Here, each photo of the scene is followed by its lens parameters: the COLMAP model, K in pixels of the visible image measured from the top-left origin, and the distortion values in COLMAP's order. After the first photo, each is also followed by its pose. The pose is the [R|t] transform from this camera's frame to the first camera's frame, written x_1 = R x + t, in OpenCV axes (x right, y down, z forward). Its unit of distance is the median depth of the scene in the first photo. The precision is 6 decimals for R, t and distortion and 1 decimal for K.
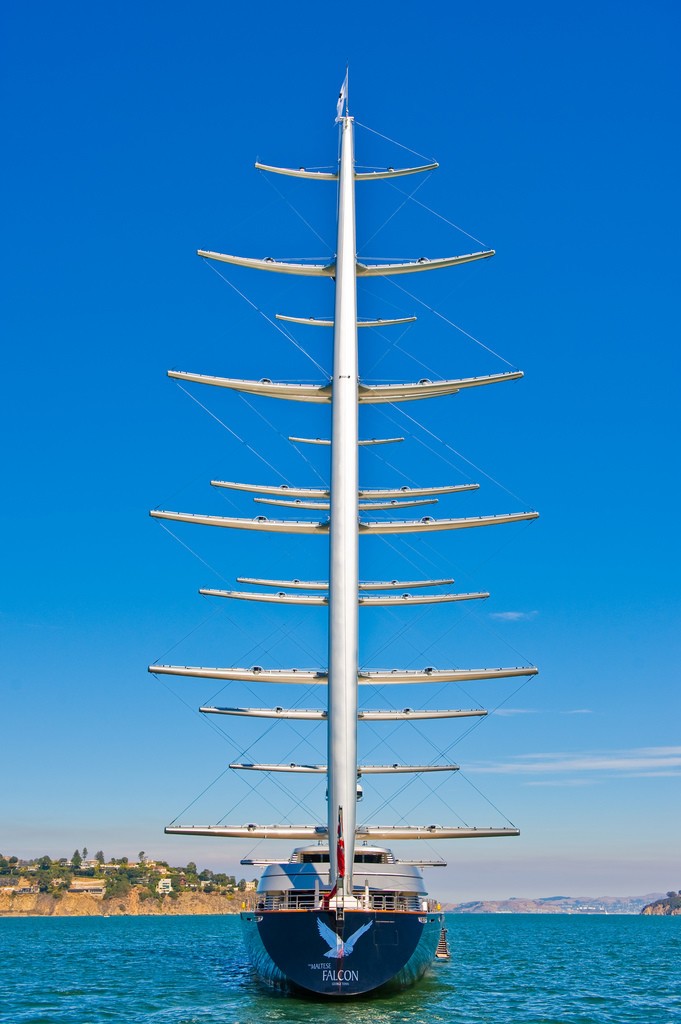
lens RADIAL K [[1147.5, 0, 340.5], [0, 1147.5, 512.0], [0, 0, 1]] dist [0.071306, 0.009216]
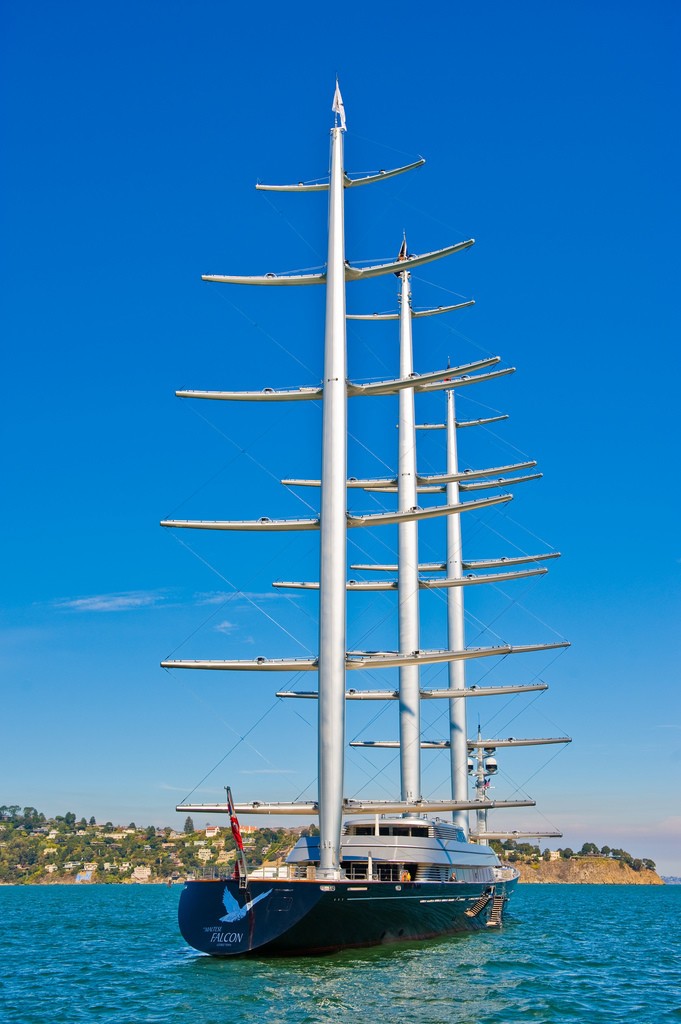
lens RADIAL K [[1147.5, 0, 340.5], [0, 1147.5, 512.0], [0, 0, 1]] dist [0.071306, 0.009216]
pose [[0.967900, -0.077439, -0.239107, 0.240042], [0.083155, 0.996440, 0.013895, -0.009643], [0.237180, -0.033332, 0.970894, -0.027628]]
